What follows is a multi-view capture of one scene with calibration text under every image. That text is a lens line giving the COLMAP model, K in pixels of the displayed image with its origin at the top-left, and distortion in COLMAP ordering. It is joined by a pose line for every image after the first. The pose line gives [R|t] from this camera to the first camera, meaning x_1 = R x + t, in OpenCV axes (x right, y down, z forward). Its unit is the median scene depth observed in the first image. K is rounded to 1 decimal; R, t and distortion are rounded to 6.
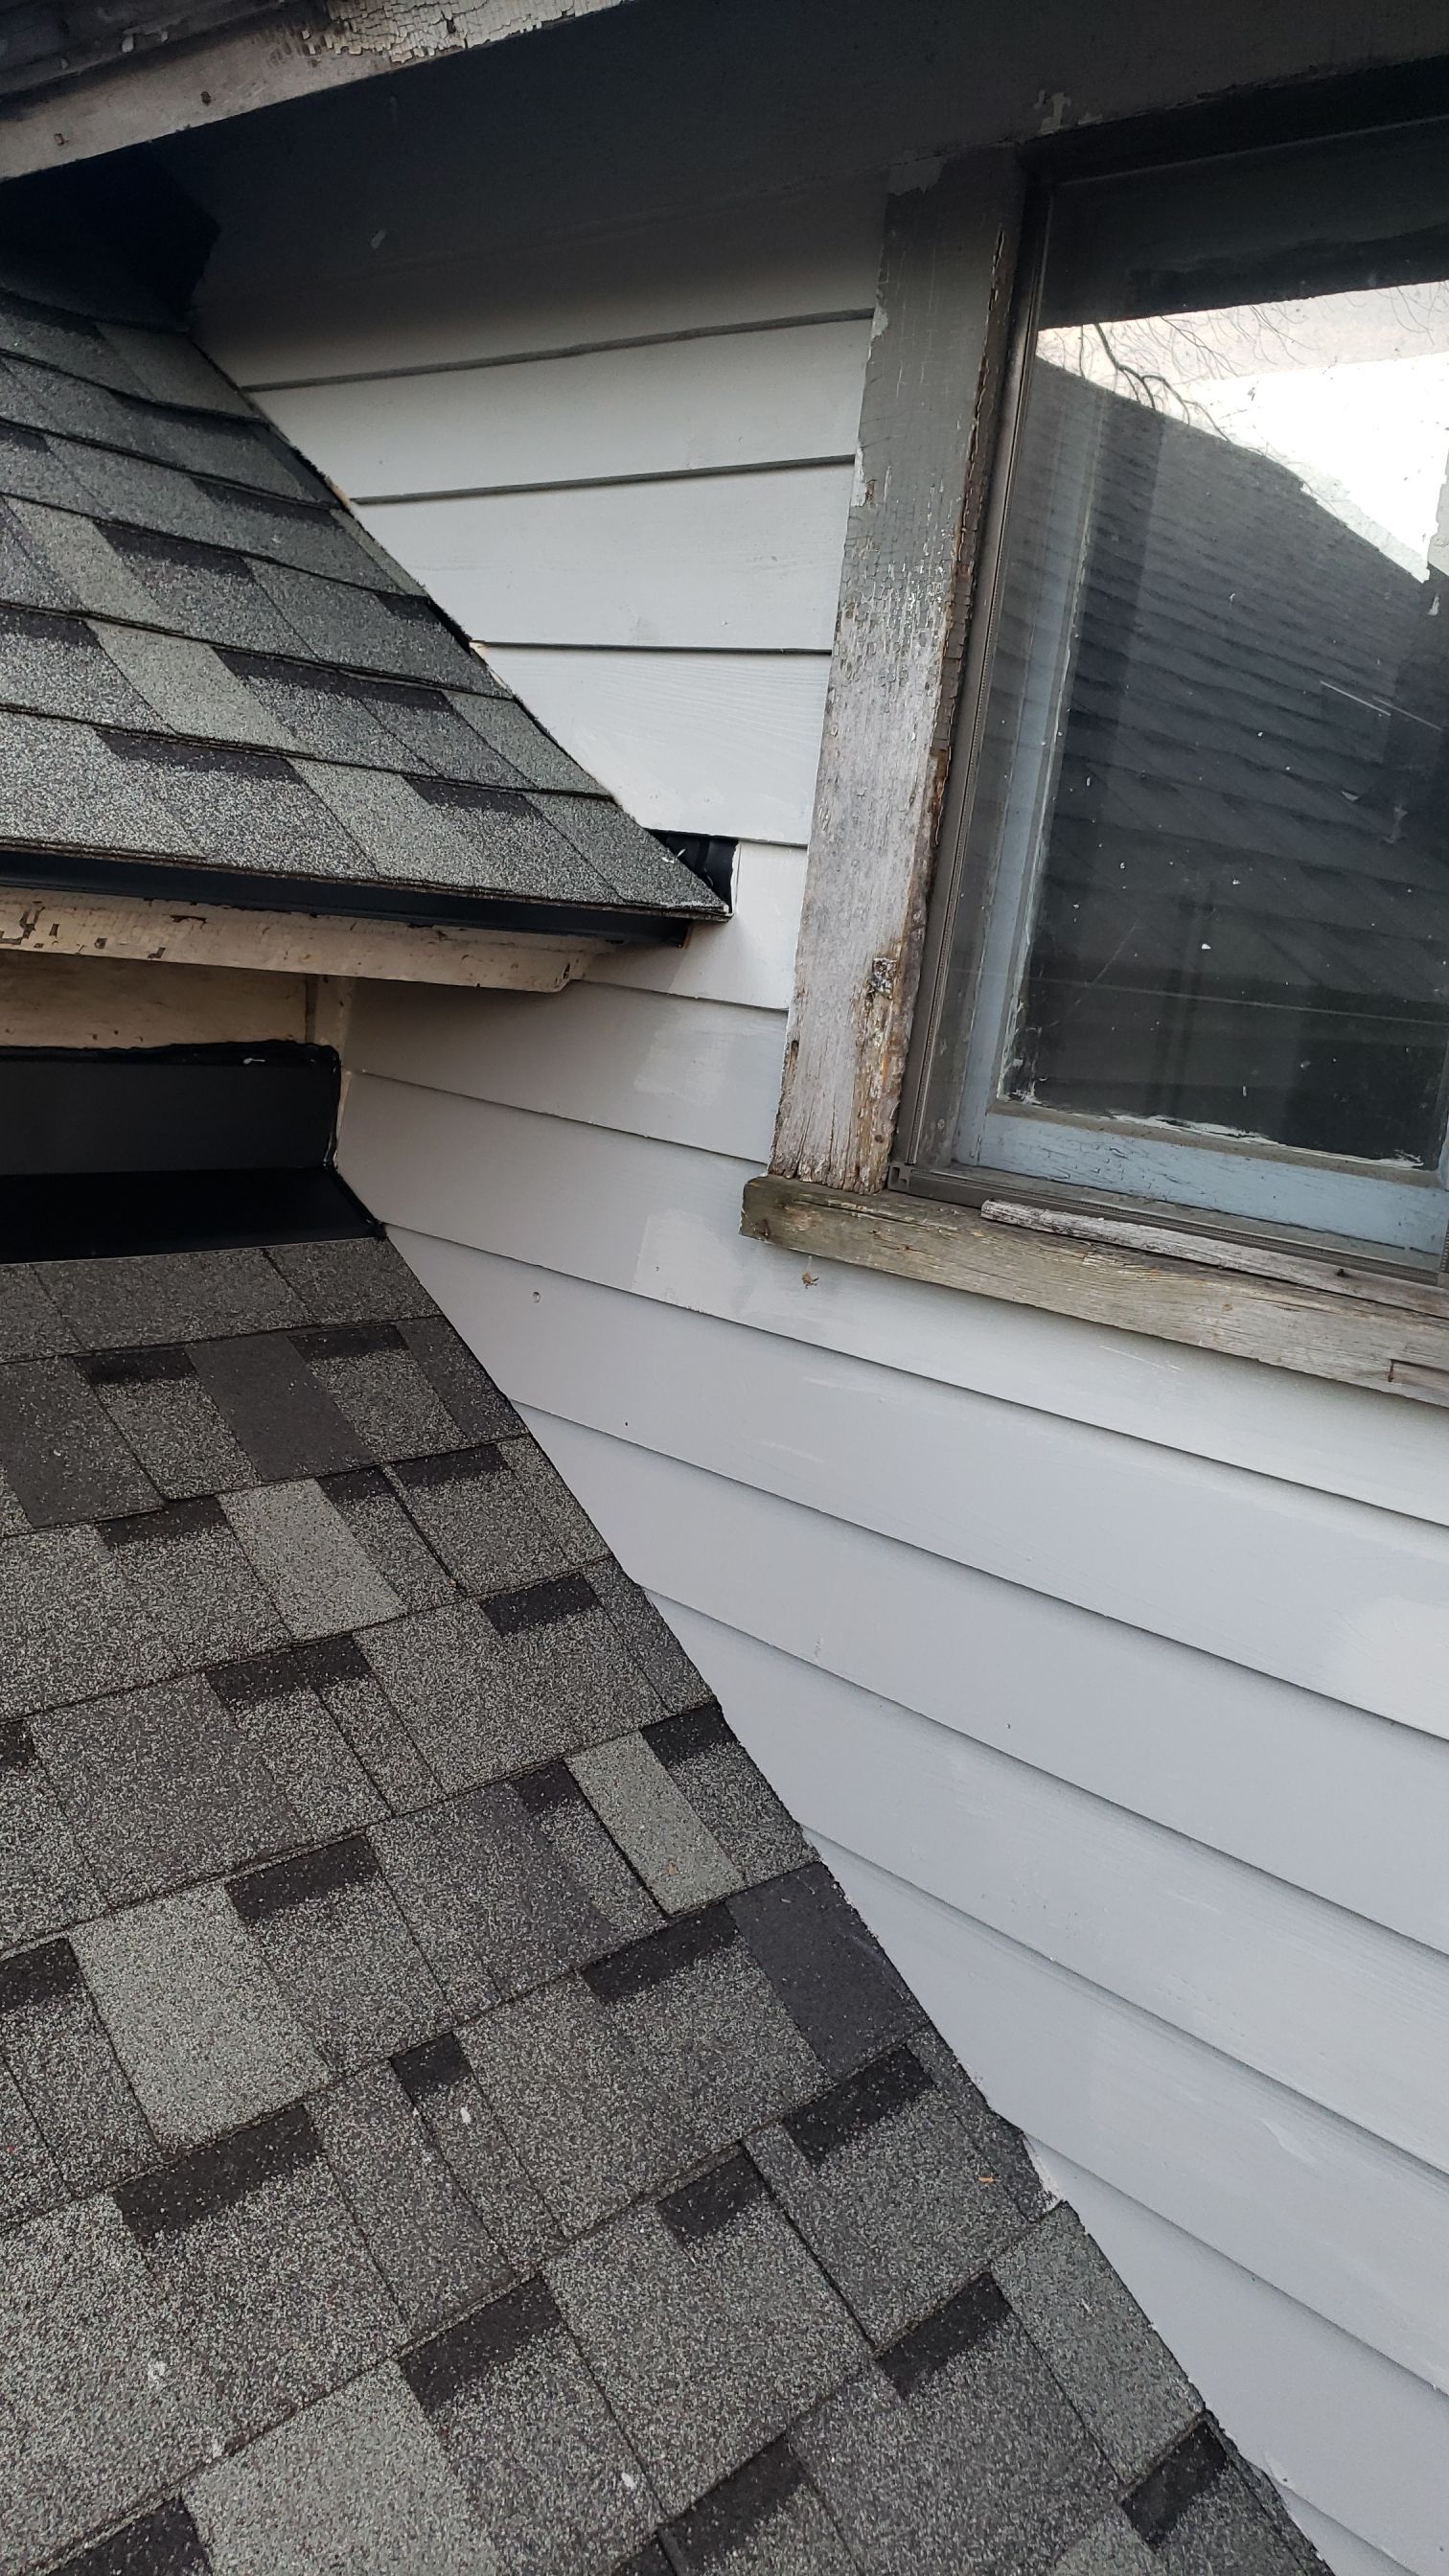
lens RADIAL K [[2016.3, 0, 720.9], [0, 2016.3, 1263.1], [0, 0, 1]] dist [0.109478, -0.278599]
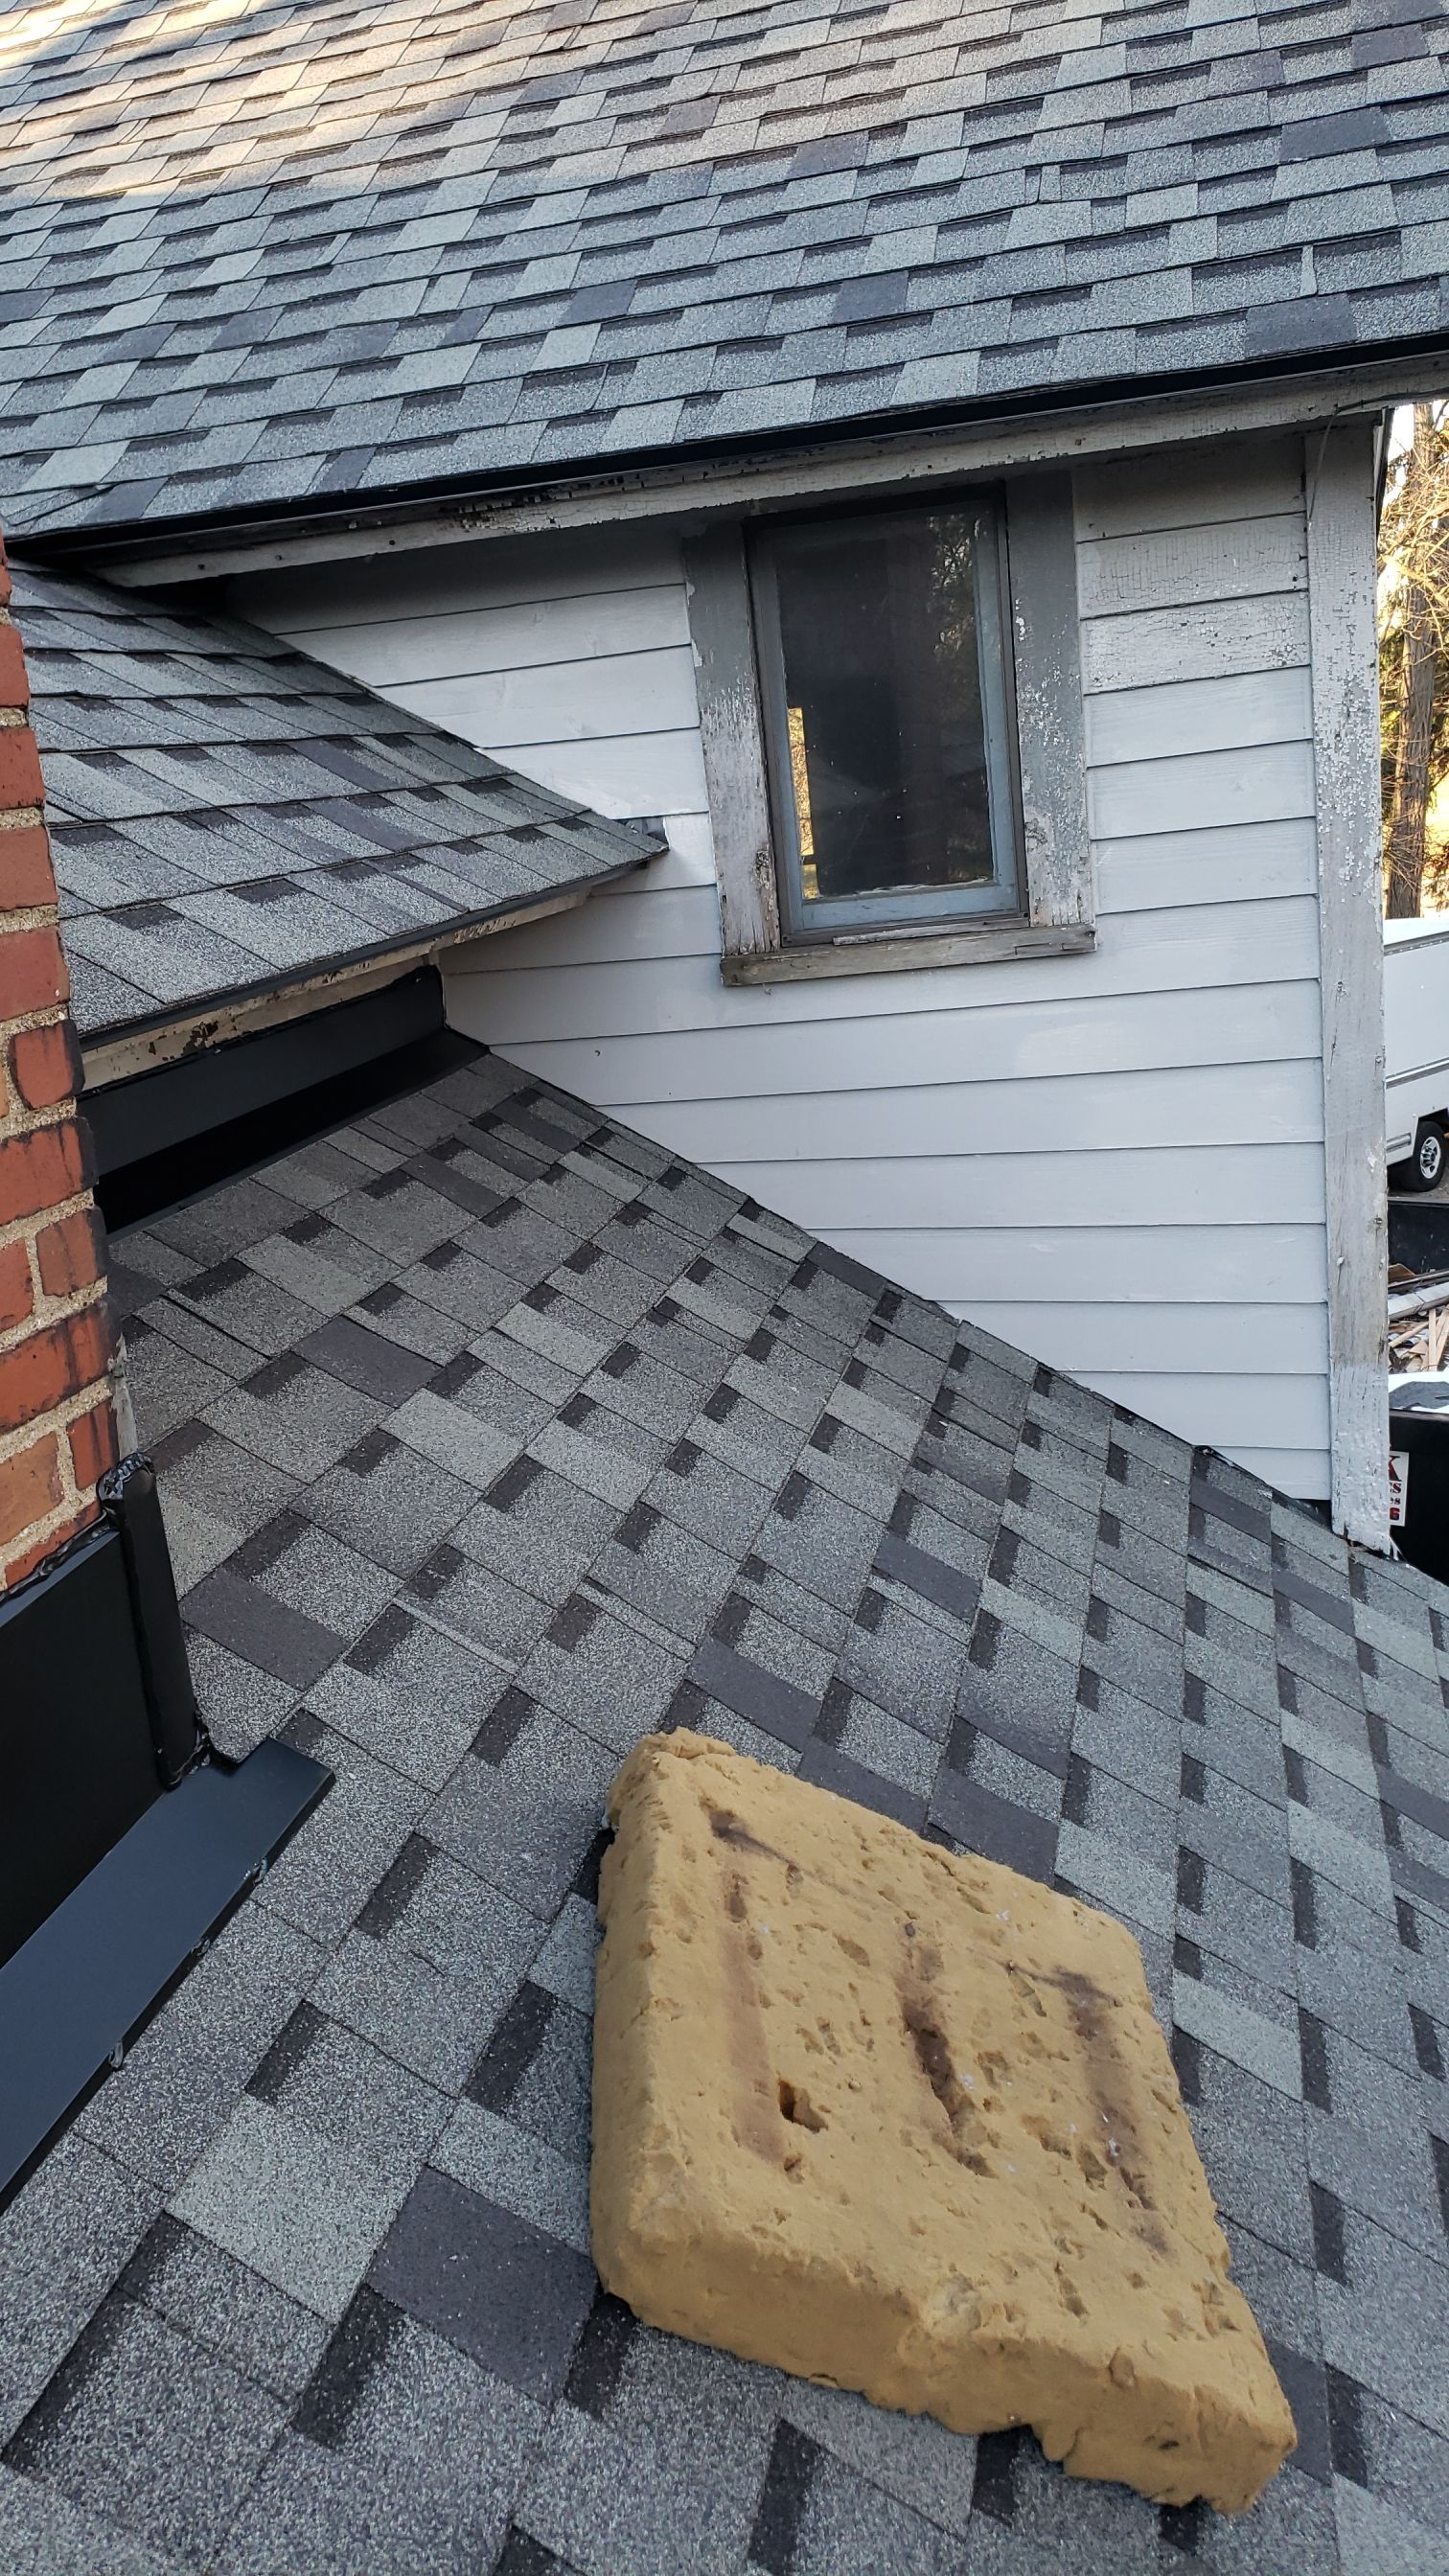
lens RADIAL K [[1995.2, 0, 700.9], [0, 1995.2, 1215.5], [0, 0, 1]] dist [0.127957, -0.188004]
pose [[0.859224, -0.308713, 0.407960, -1.043264], [0.287092, 0.950978, 0.114969, -0.034533], [-0.423453, 0.018338, 0.905732, -1.061552]]
